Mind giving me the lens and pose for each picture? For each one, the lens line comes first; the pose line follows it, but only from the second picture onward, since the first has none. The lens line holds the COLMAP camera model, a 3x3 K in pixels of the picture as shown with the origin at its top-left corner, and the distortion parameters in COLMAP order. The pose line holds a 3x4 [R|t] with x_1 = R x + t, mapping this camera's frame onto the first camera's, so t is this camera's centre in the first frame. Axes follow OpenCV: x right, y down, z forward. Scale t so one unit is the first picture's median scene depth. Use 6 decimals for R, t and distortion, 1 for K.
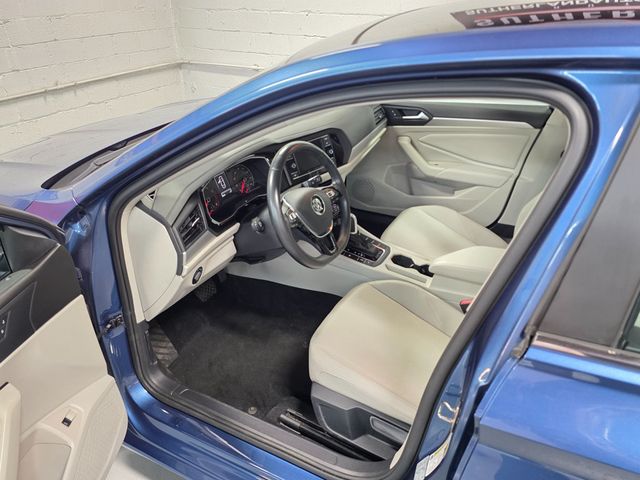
lens RADIAL K [[486.5, 0, 320.0], [0, 486.5, 240.0], [0, 0, 1]] dist [0.007861, -0.006564]
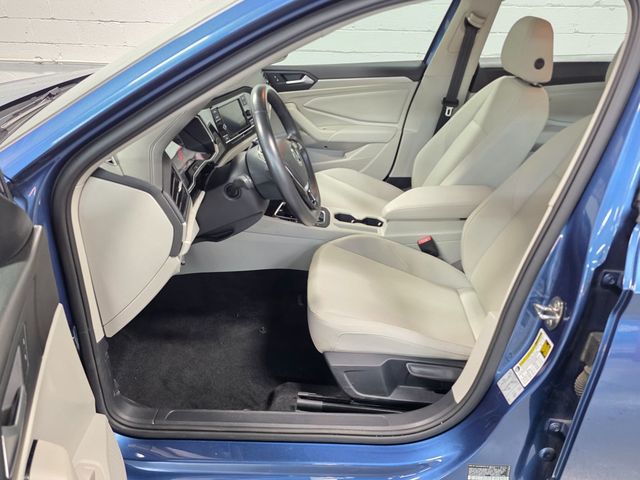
lens RADIAL K [[486.5, 0, 320.0], [0, 486.5, 240.0], [0, 0, 1]] dist [0.007861, -0.006564]
pose [[0.889403, -0.184810, 0.418100, -0.309636], [0.191500, 0.981140, 0.026320, 0.055113], [-0.415079, 0.056657, 0.908020, 0.156480]]
